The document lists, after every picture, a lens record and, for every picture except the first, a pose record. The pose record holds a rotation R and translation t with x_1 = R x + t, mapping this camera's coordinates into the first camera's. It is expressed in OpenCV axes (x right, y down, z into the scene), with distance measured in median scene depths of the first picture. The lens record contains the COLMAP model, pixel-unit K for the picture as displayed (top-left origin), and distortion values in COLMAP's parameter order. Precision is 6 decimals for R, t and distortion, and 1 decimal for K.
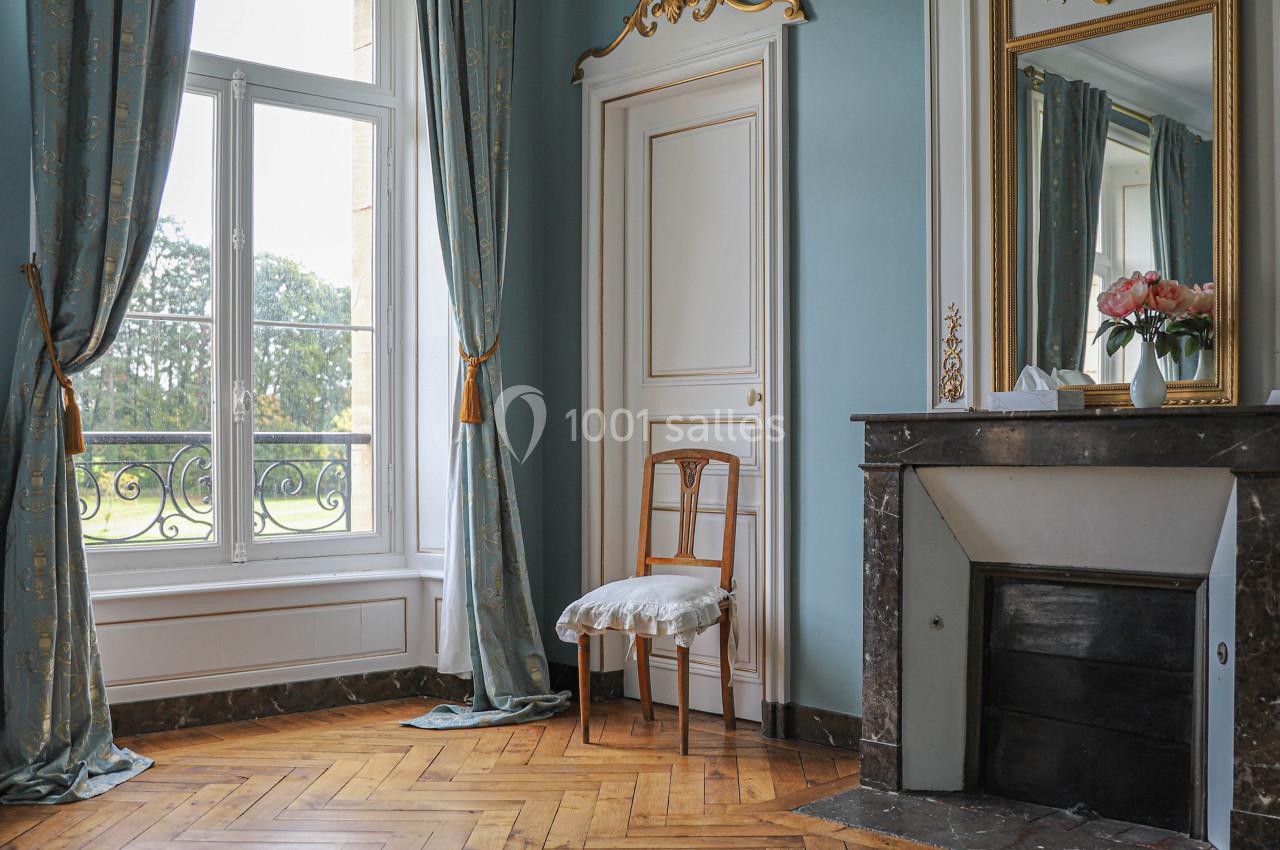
lens RADIAL K [[1422.4, 0, 640.0], [0, 1422.4, 425.0], [0, 0, 1]] dist [0.000423, -0.001723]
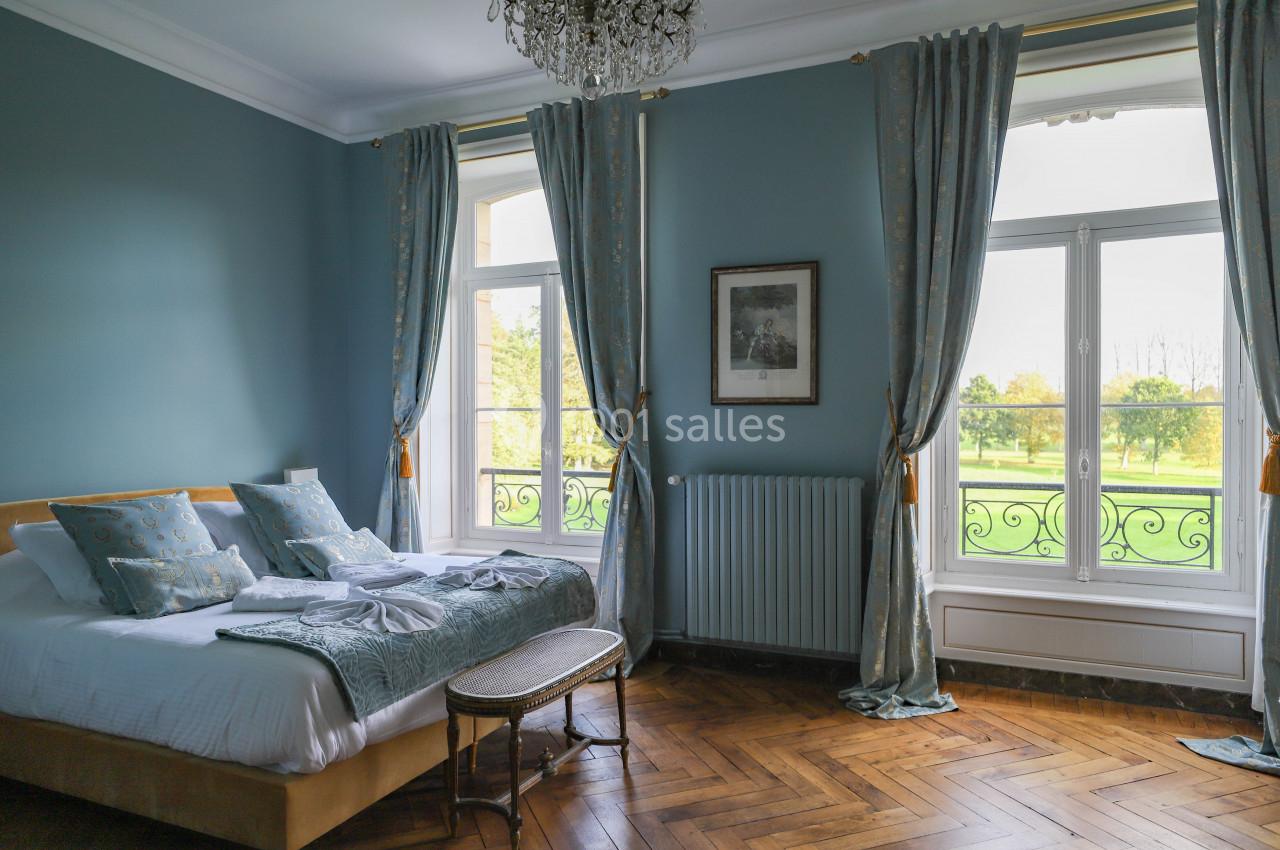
lens RADIAL K [[846.5, 0, 640.0], [0, 846.5, 425.0], [0, 0, 1]] dist [0.003670, 0.021724]
pose [[0.382799, 0.006313, -0.923810, 0.320539], [0.018475, 0.999724, 0.014488, -0.075943], [0.923647, -0.022613, 0.382577, 0.295357]]
